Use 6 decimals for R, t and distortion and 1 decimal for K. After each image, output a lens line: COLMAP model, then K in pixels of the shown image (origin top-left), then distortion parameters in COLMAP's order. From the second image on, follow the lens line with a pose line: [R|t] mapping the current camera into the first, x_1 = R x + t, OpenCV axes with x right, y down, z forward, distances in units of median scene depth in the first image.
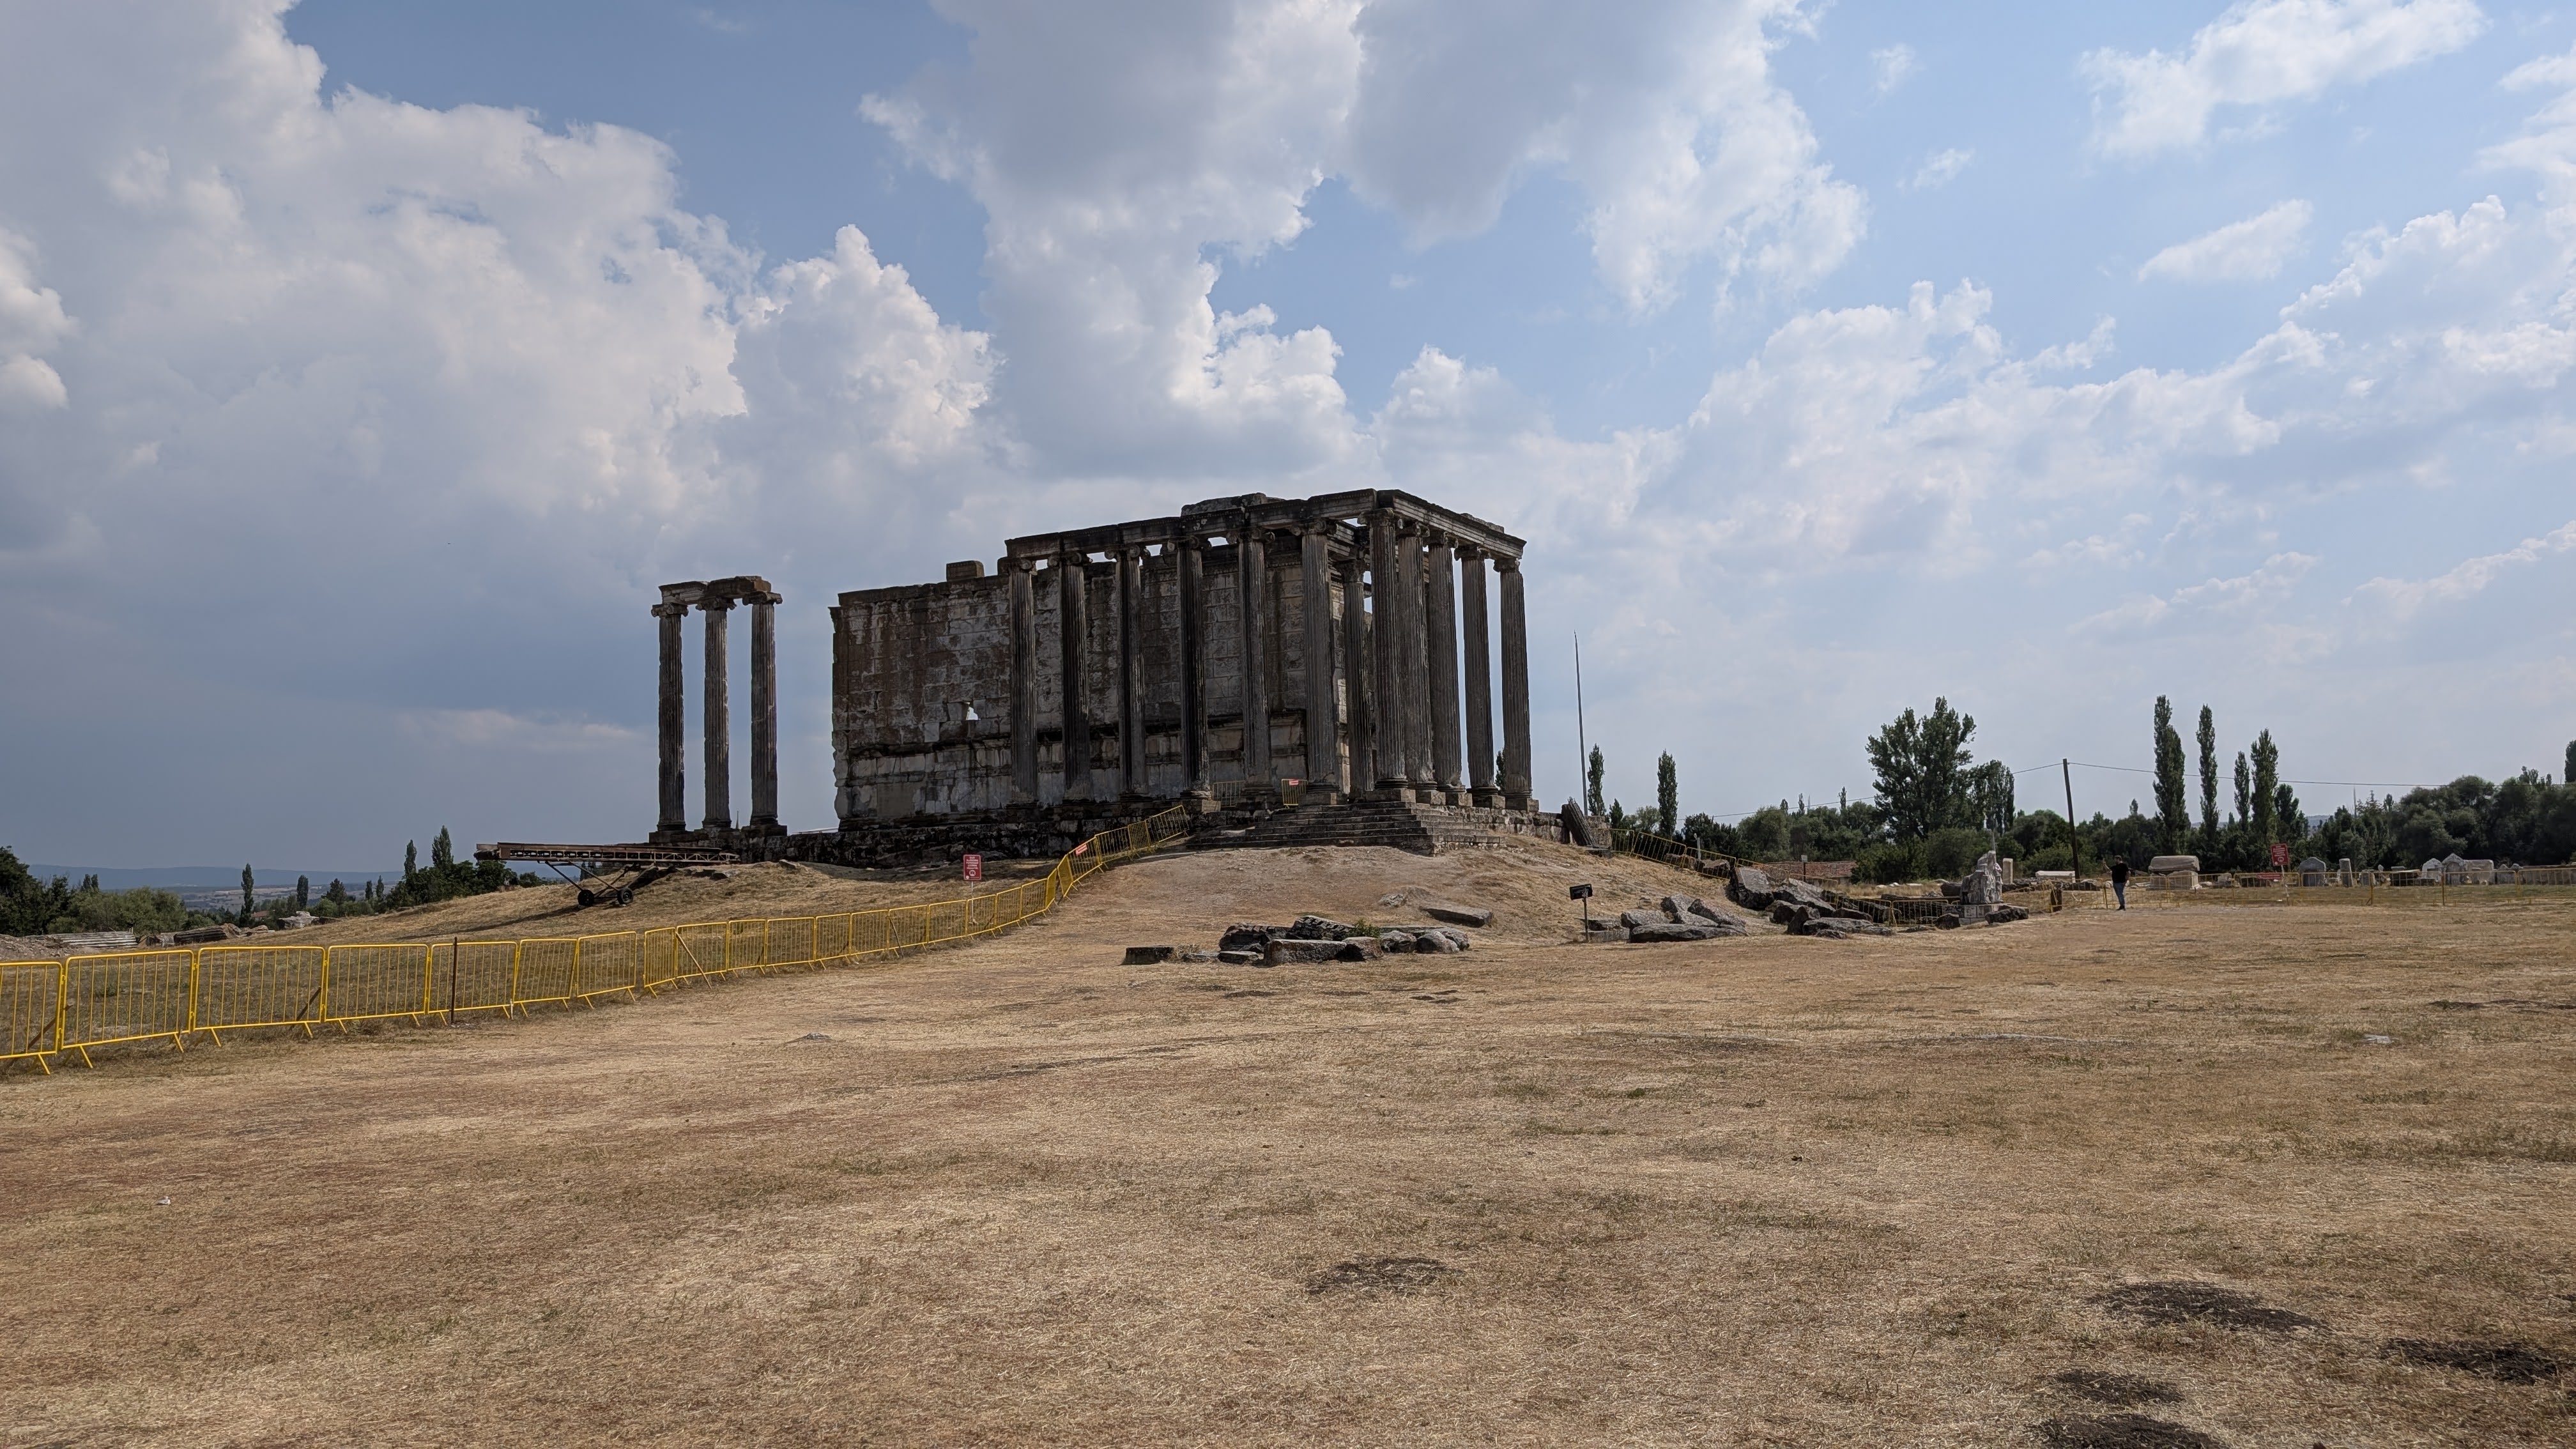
lens RADIAL K [[1880.1, 0, 1269.2], [0, 1880.1, 741.5], [0, 0, 1]] dist [0.014976, -0.020419]
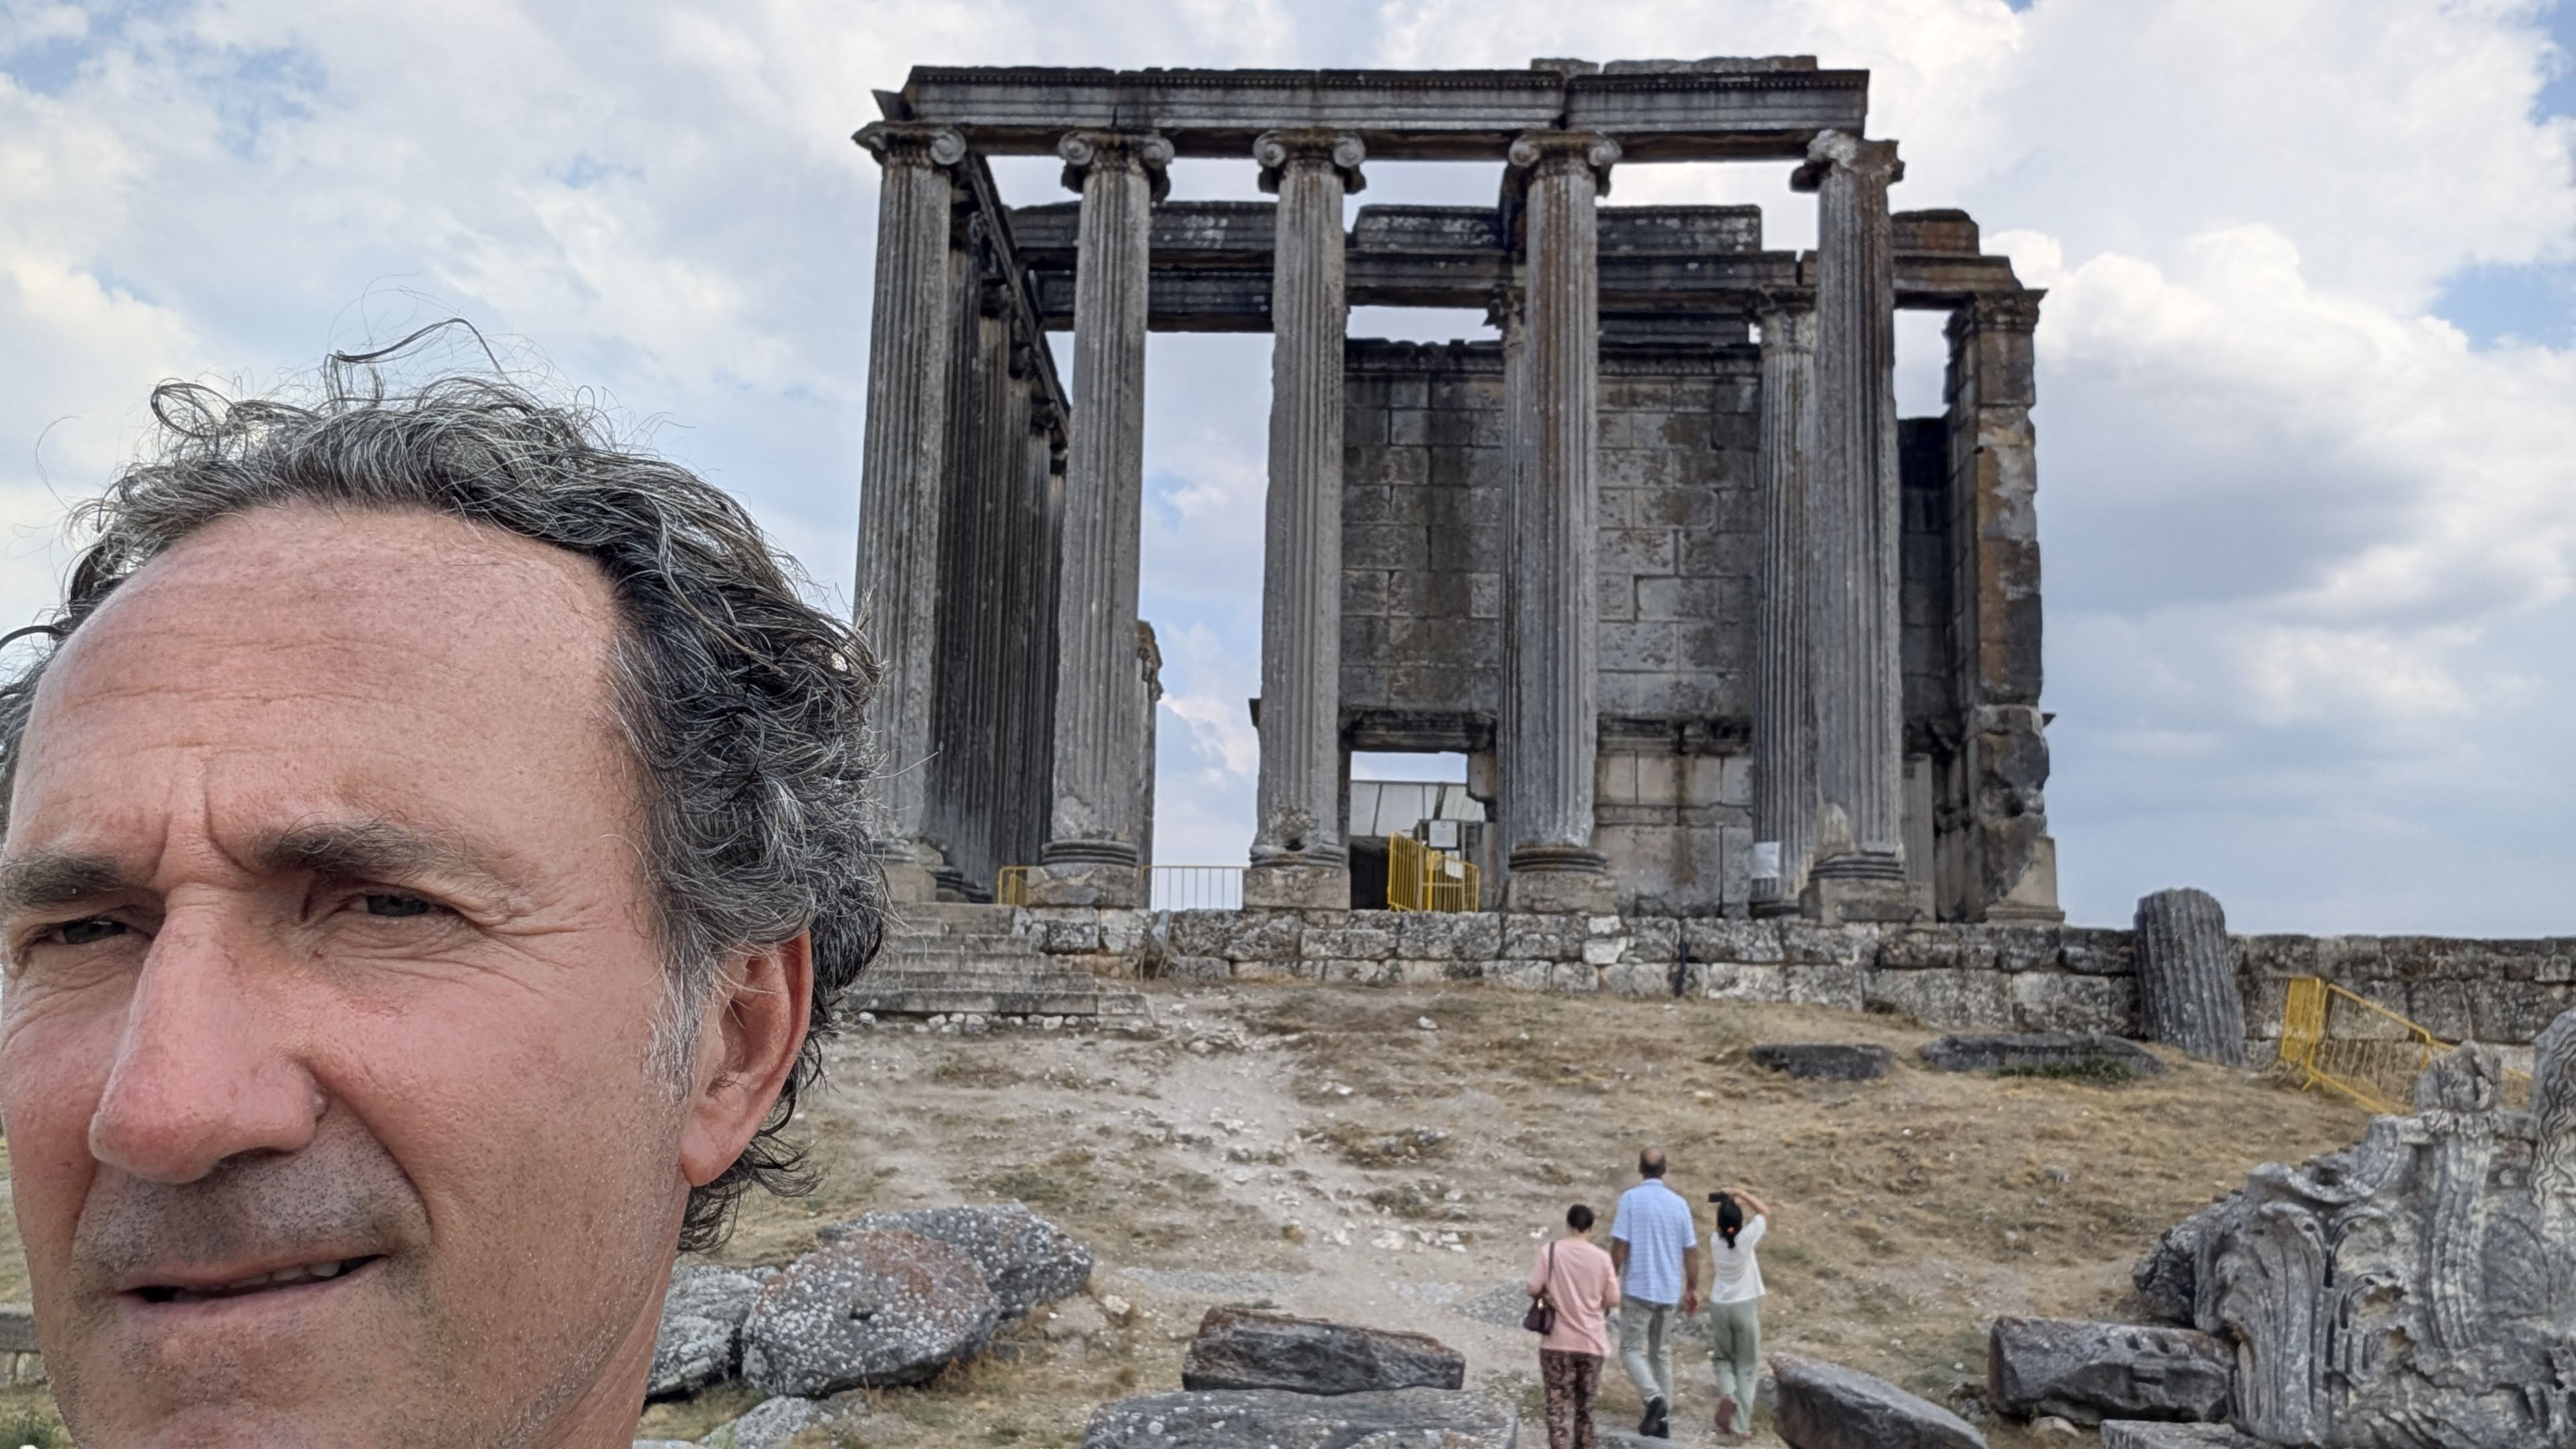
lens RADIAL K [[2188.2, 0, 1286.1], [0, 2188.2, 727.1], [0, 0, 1]] dist [0.070769, -0.140008]
pose [[0.449461, -0.123688, -0.884696, 0.392267], [0.036515, 0.992084, -0.120151, 0.042948], [0.892553, 0.021698, 0.450419, 0.723073]]
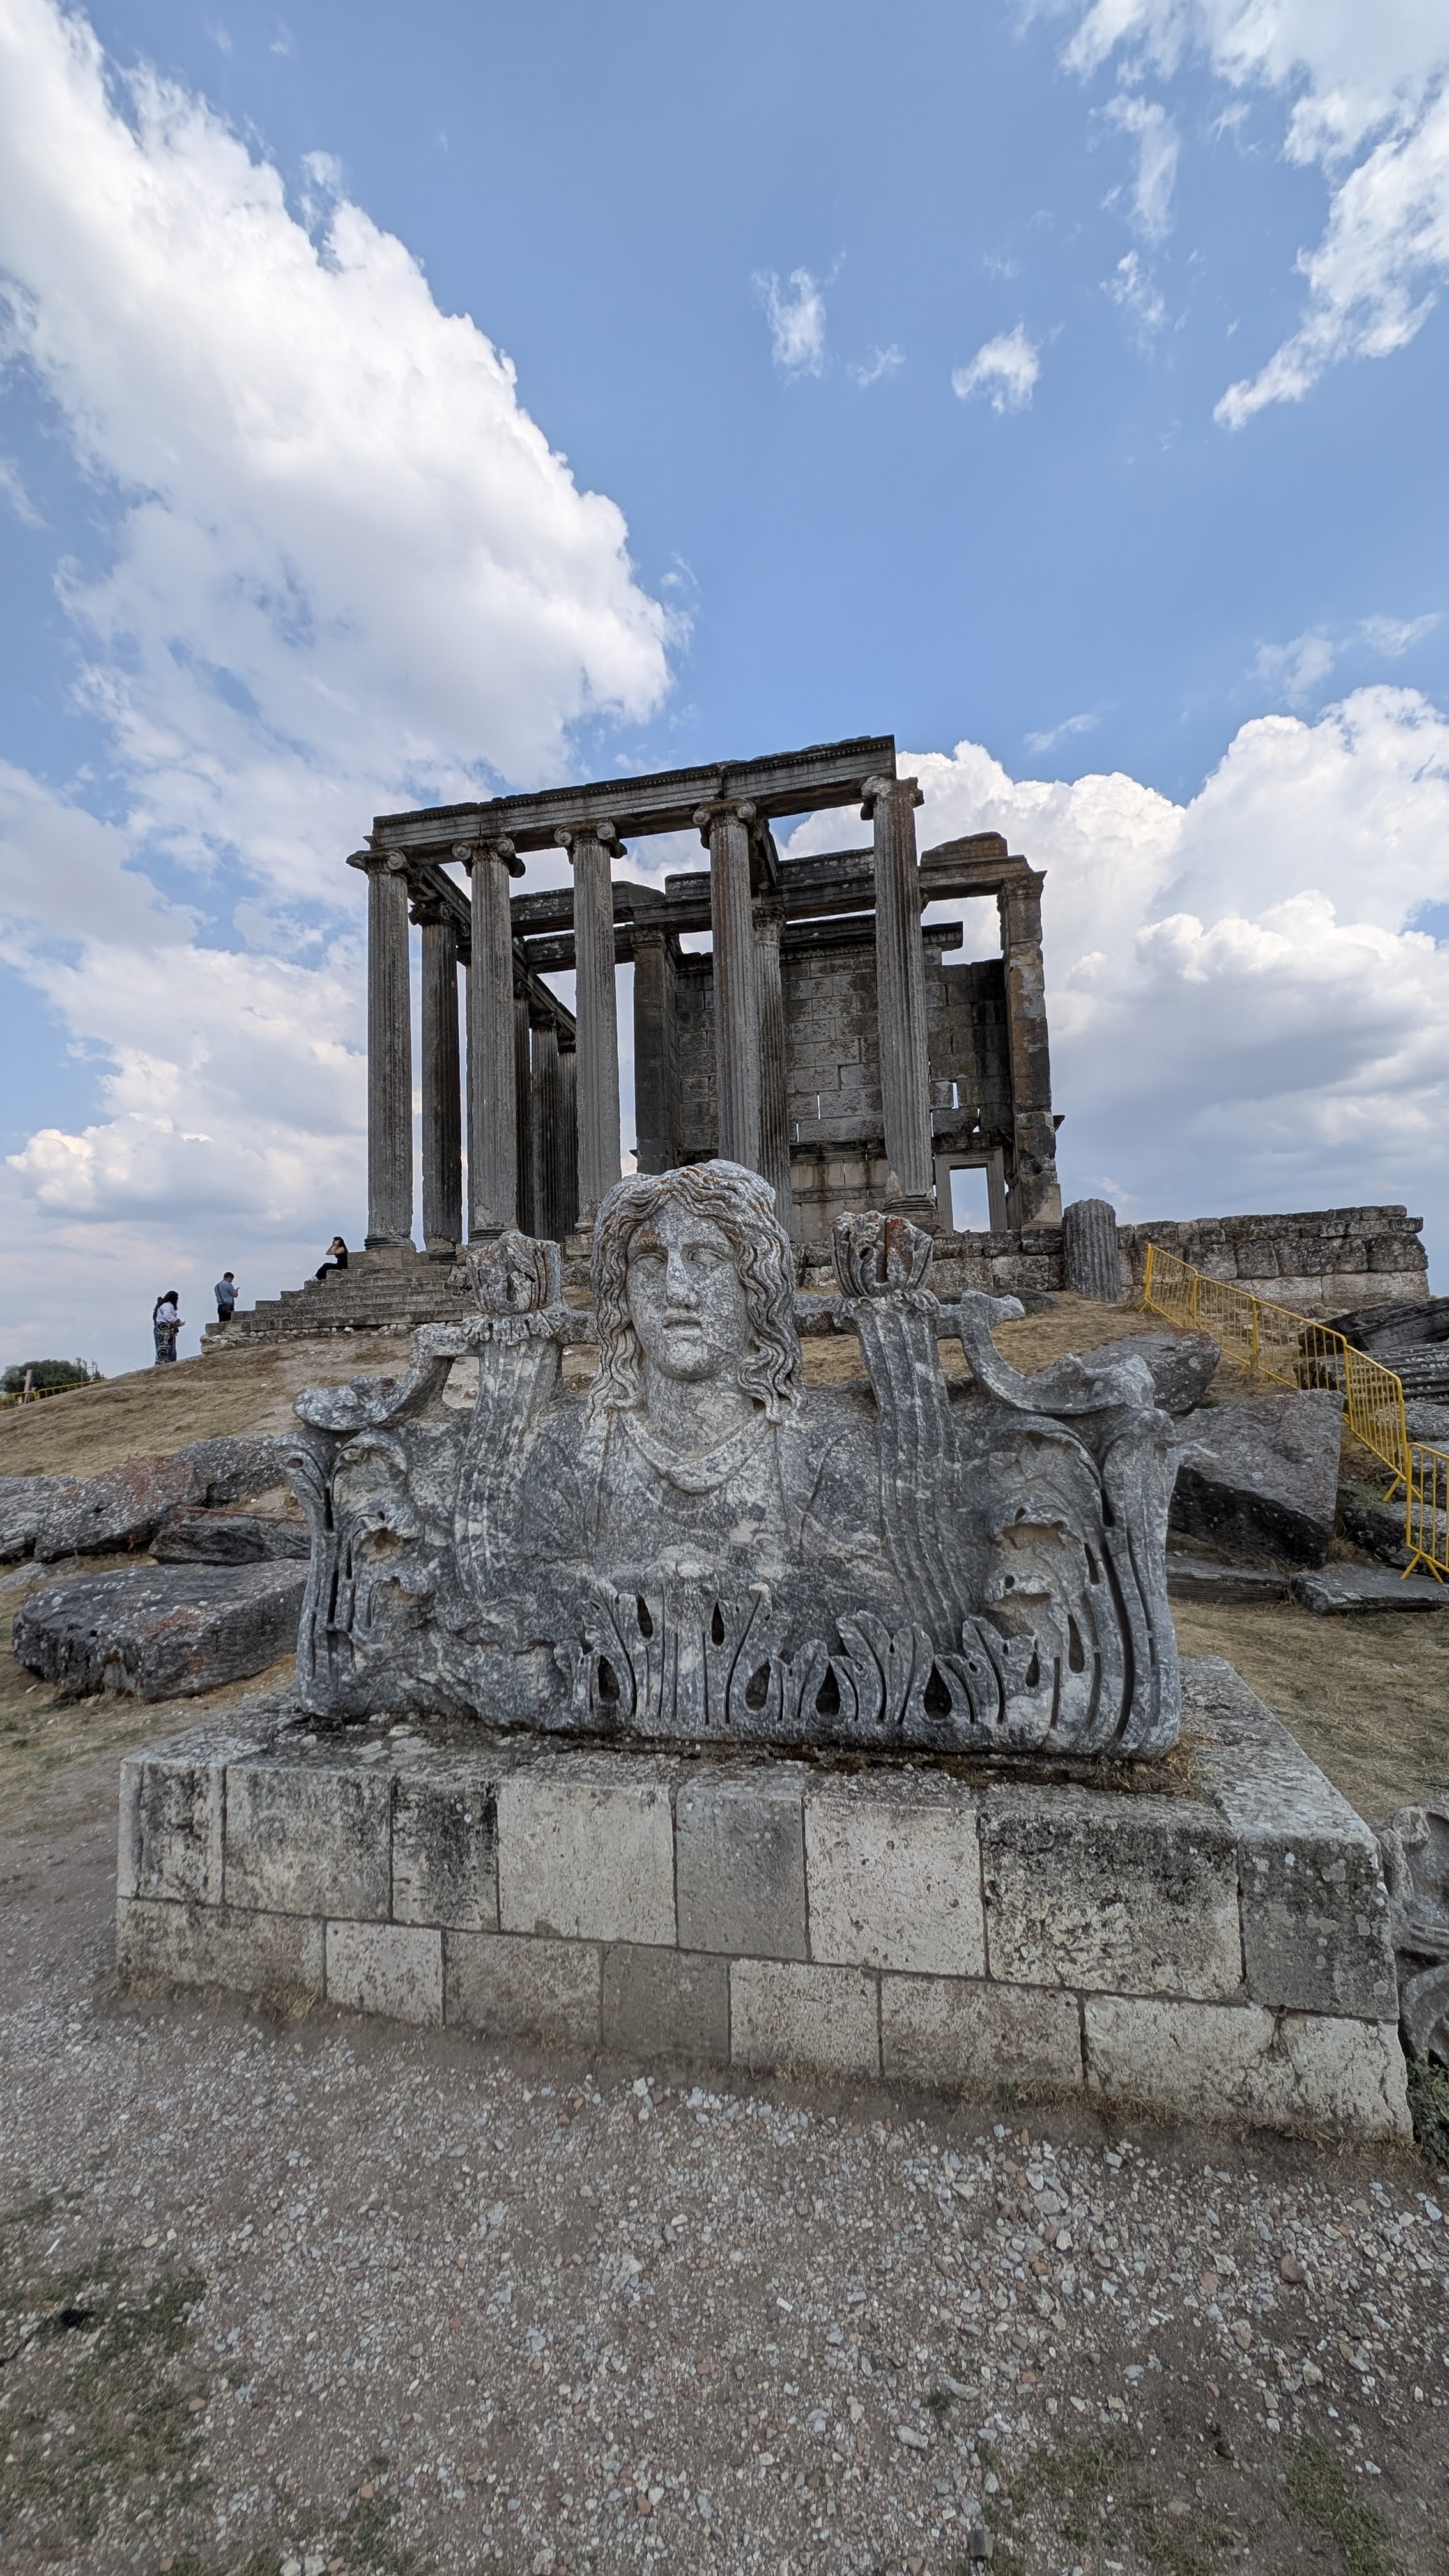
lens RADIAL K [[952.4, 0, 734.9], [0, 952.4, 1290.6], [0, 0, 1]] dist [0.004457, -0.000176]
pose [[0.310078, -0.062939, -0.948625, 0.357314], [0.107516, 0.993727, -0.030787, 0.052704], [0.944612, -0.092446, 0.314900, 0.828260]]
